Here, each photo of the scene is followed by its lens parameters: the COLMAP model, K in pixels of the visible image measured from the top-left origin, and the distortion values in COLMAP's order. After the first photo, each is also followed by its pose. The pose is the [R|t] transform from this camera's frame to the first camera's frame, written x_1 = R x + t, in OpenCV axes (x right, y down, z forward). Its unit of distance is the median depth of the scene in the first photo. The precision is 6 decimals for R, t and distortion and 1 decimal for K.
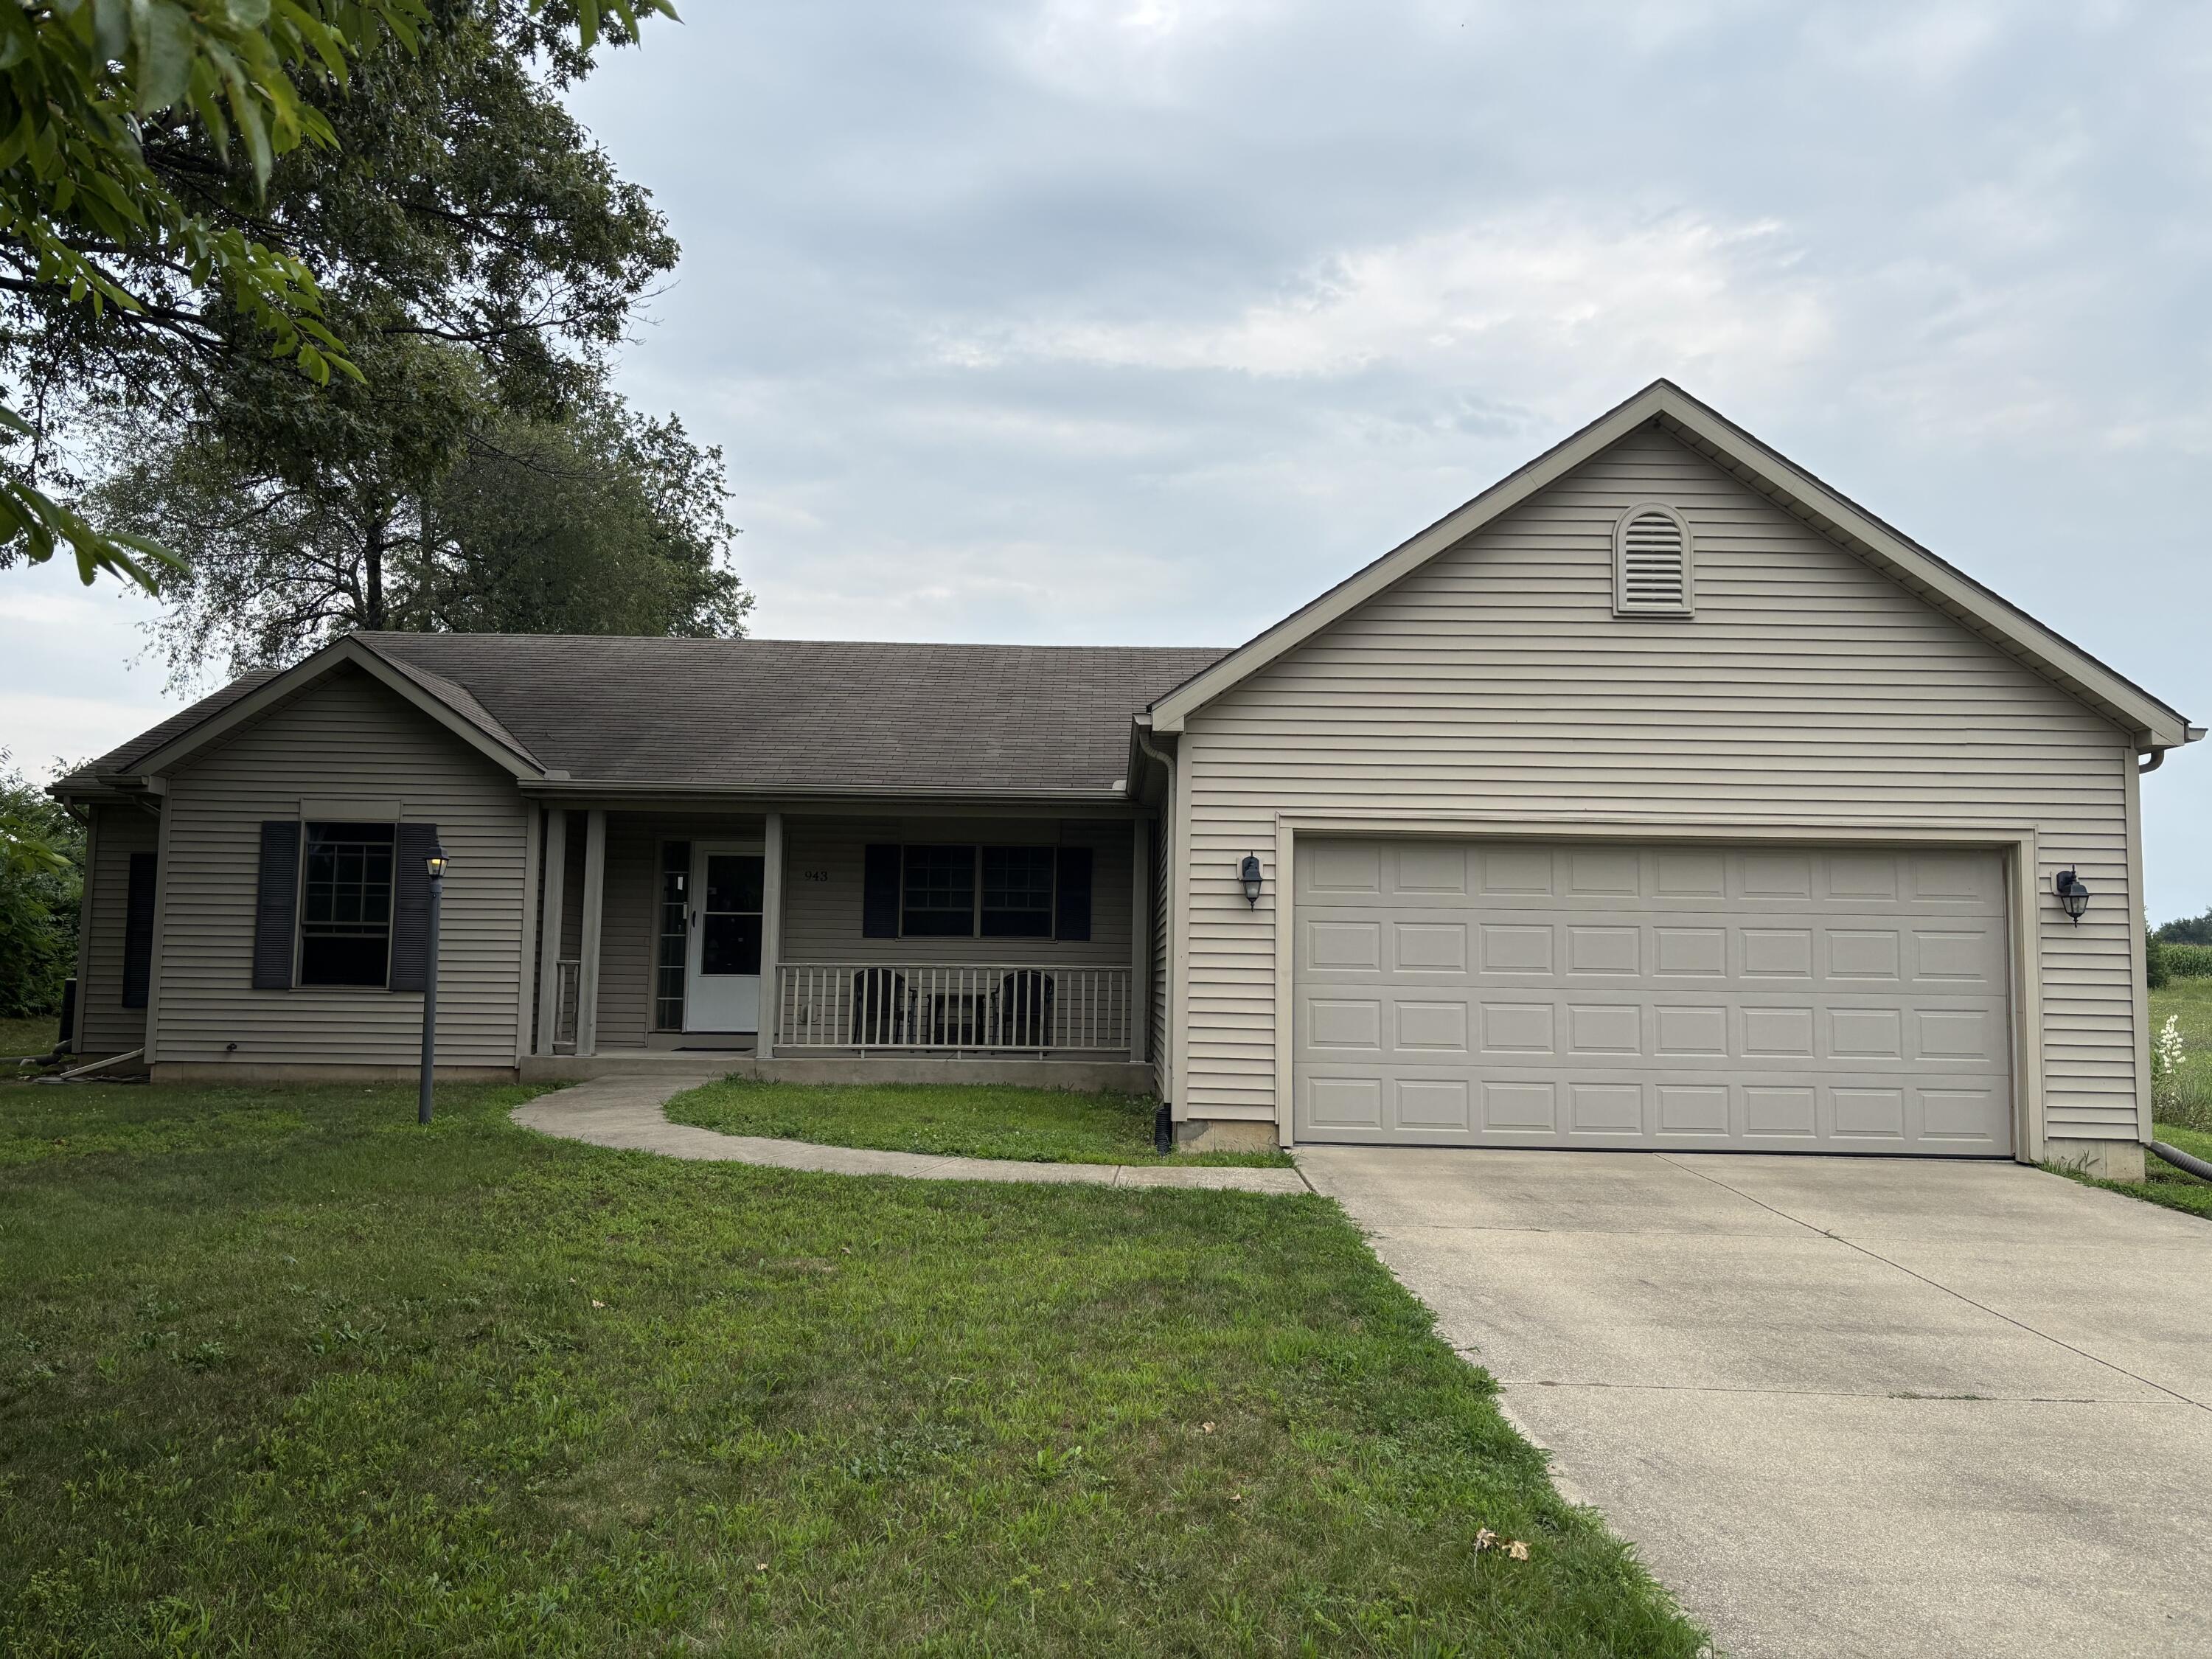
lens RADIAL K [[1674.1, 0, 1107.5], [0, 1674.1, 836.7], [0, 0, 1]] dist [0.072413, -0.000217]
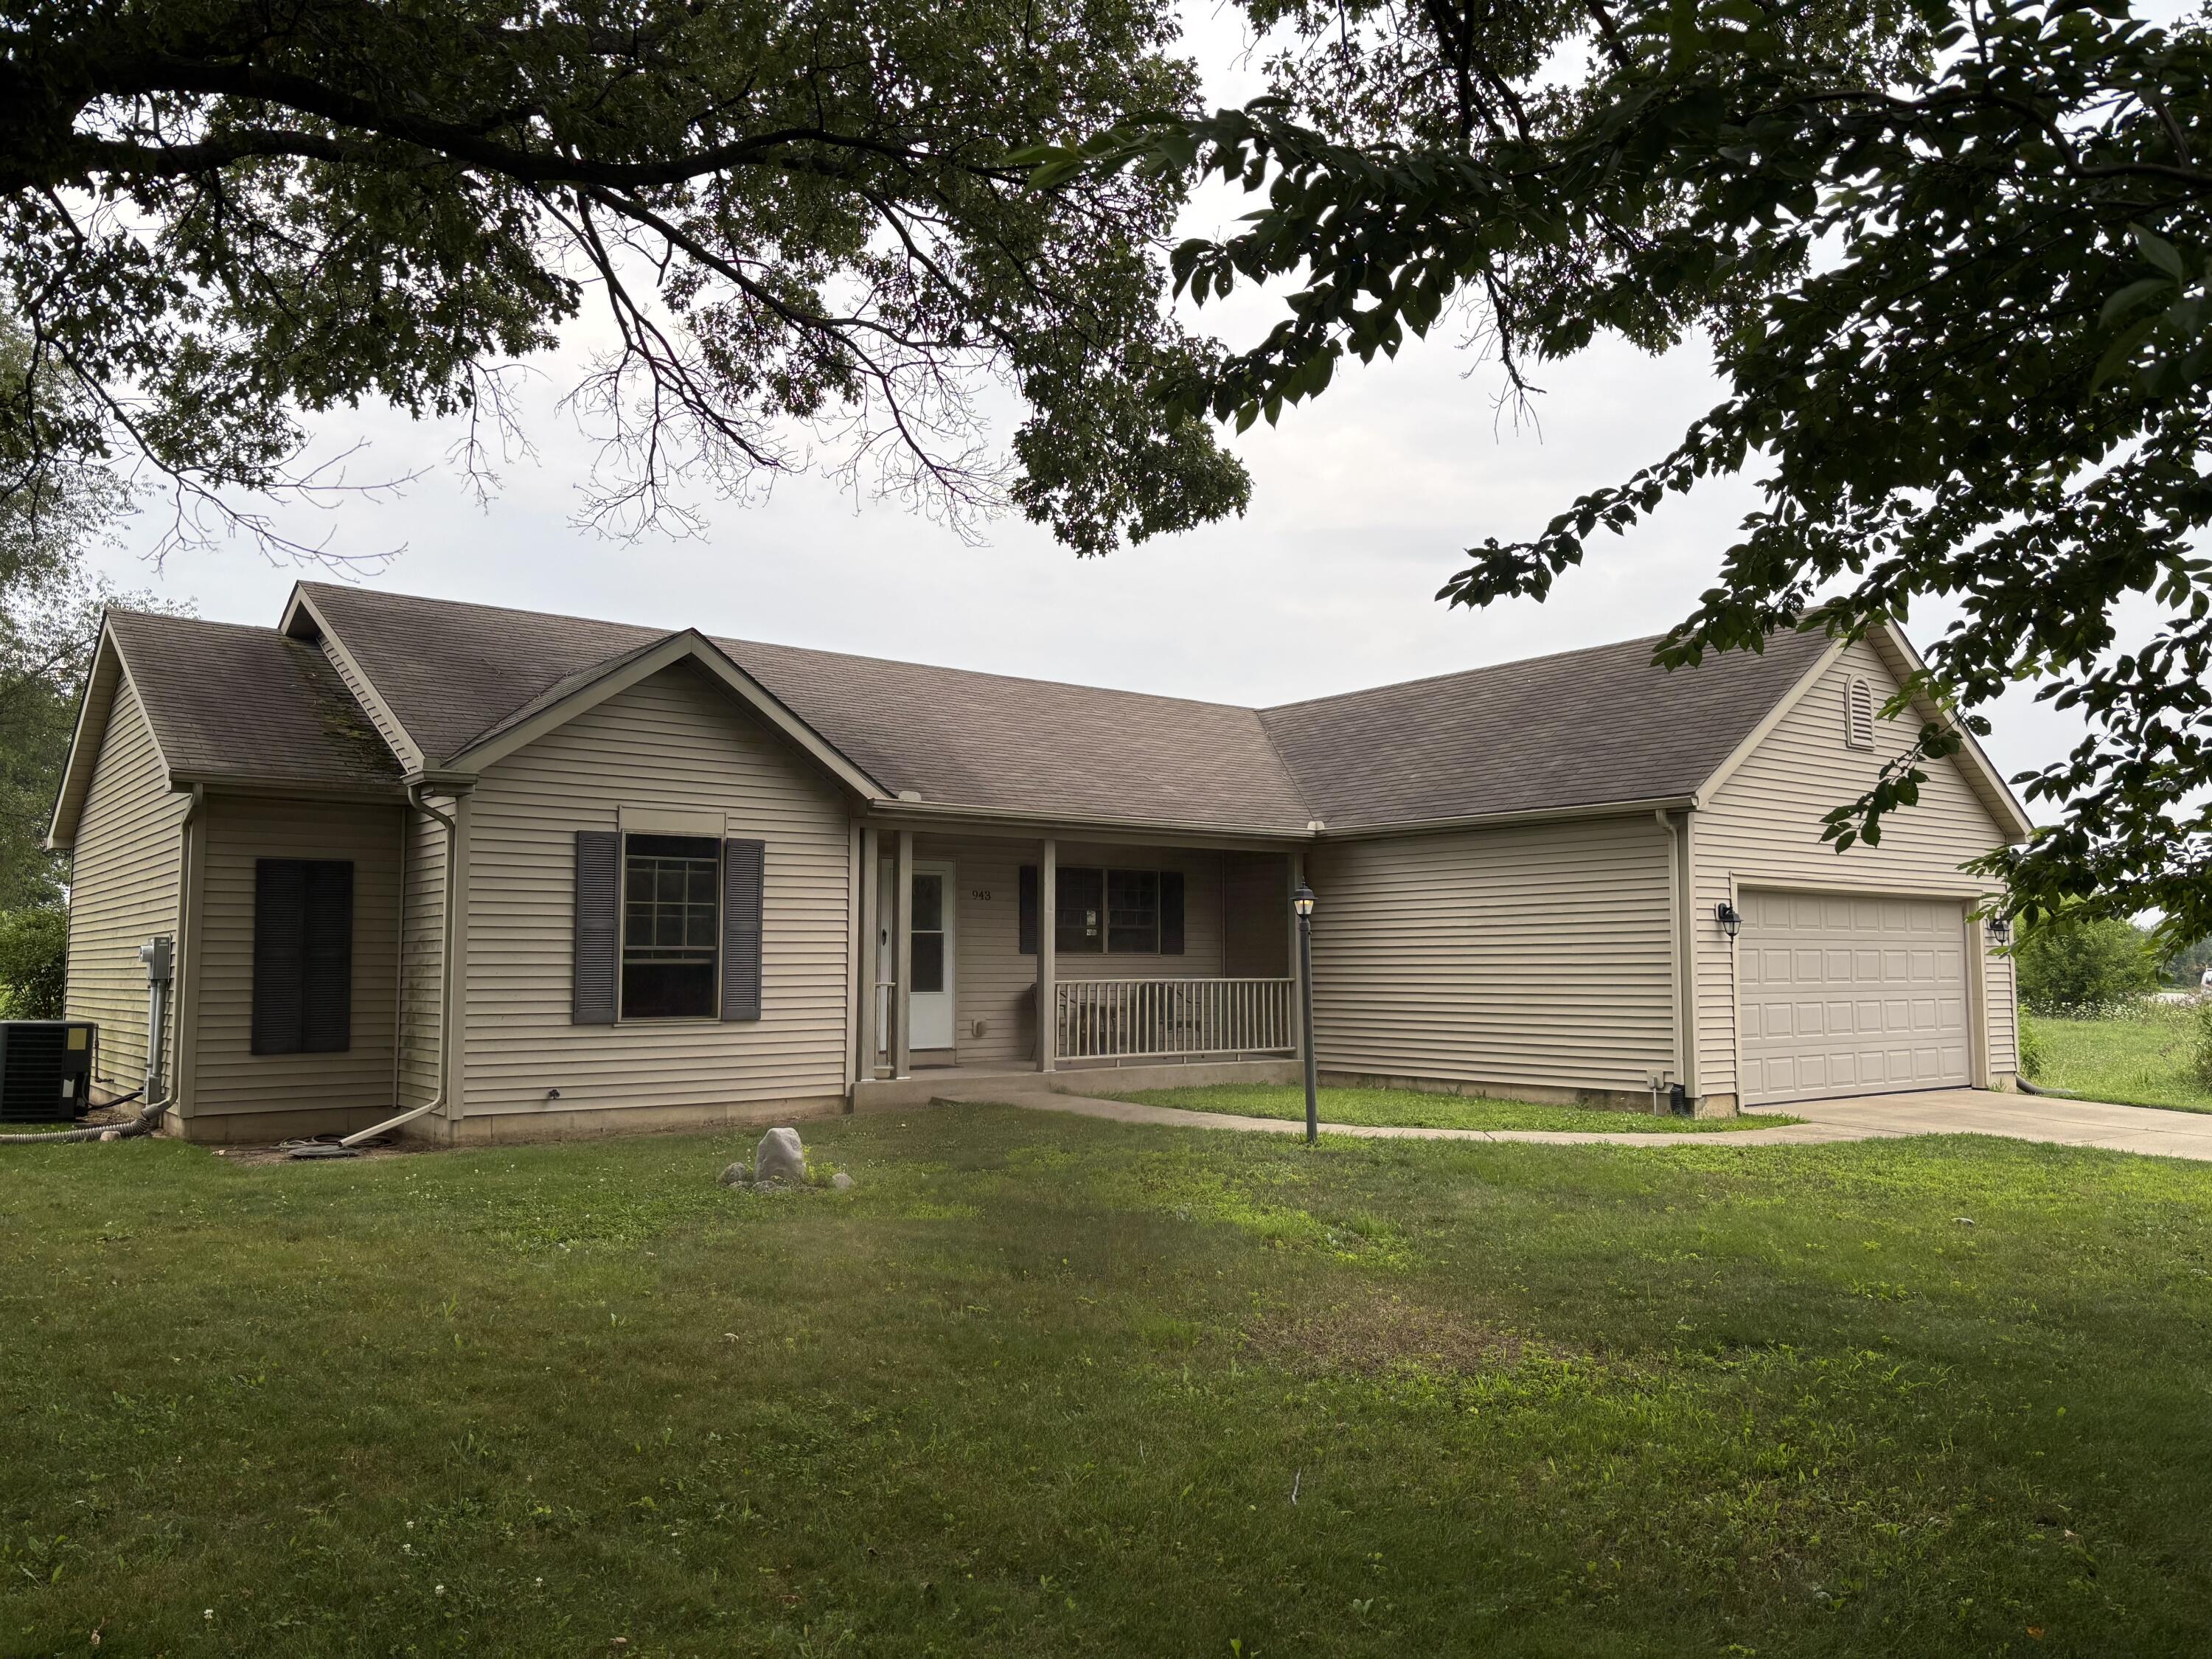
lens RADIAL K [[1674.1, 0, 1109.5], [0, 1674.1, 823.4], [0, 0, 1]] dist [0.072413, -0.000217]
pose [[0.776340, 0.036167, 0.629276, -0.830276], [-0.036977, 0.999246, -0.011813, -0.013117], [-0.629229, -0.014098, 0.777092, 0.163108]]
